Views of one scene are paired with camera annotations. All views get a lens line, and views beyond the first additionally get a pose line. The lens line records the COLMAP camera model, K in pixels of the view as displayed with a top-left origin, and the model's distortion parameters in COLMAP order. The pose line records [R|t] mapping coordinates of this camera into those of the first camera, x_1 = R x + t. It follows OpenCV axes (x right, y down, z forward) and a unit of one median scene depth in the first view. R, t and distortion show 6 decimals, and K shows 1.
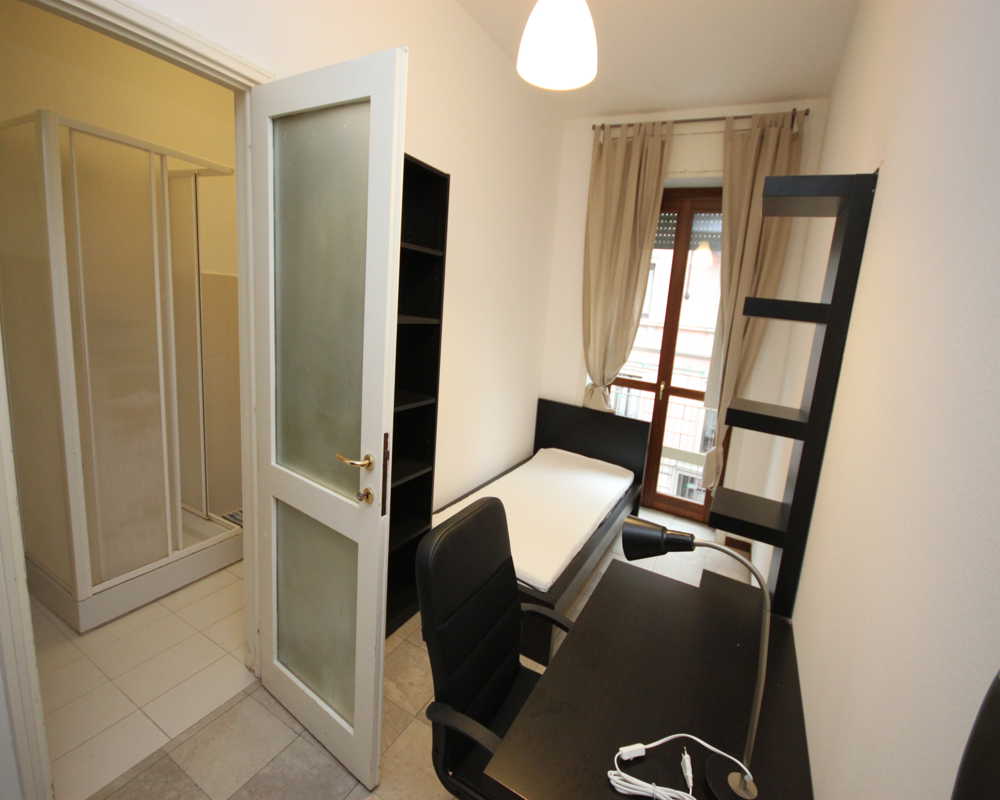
lens RADIAL K [[471.6, 0, 493.6], [0, 471.6, 384.8], [0, 0, 1]] dist [0.001089, -0.000117]
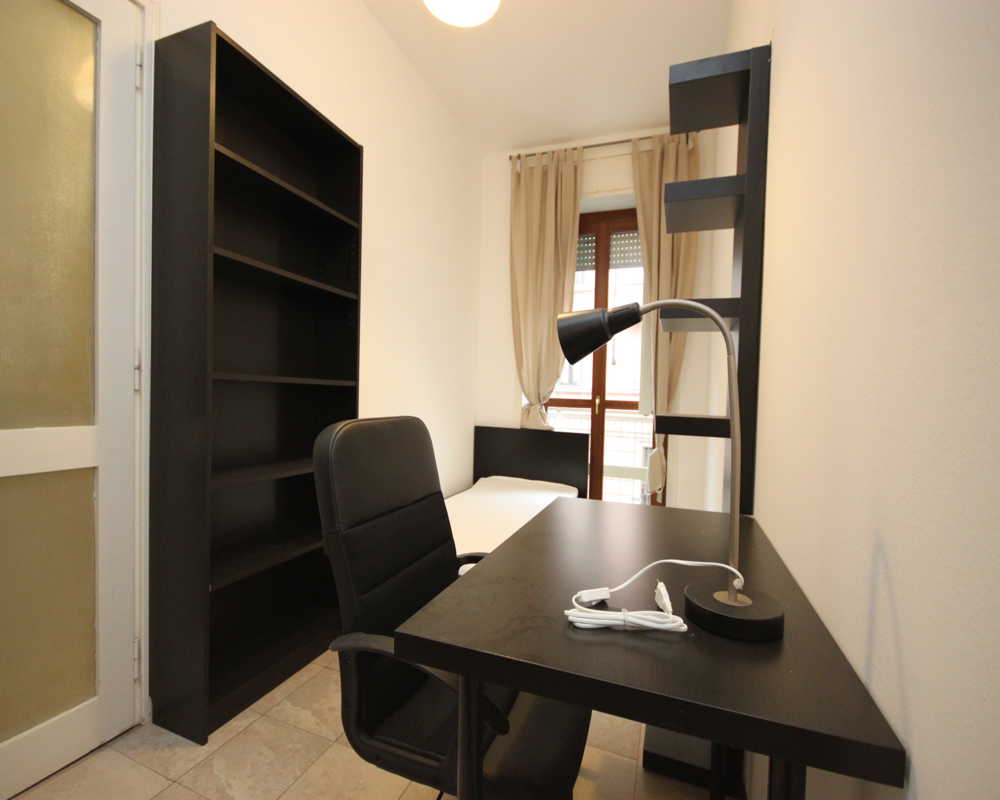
lens RADIAL K [[472.2, 0, 500.0], [0, 472.2, 400.0], [0, 0, 1]] dist [0.013595, -0.012586]
pose [[0.988171, -0.051253, 0.144540, 0.010264], [0.069840, 0.989492, -0.126605, 0.118528], [-0.136532, 0.135202, 0.981366, 0.047651]]
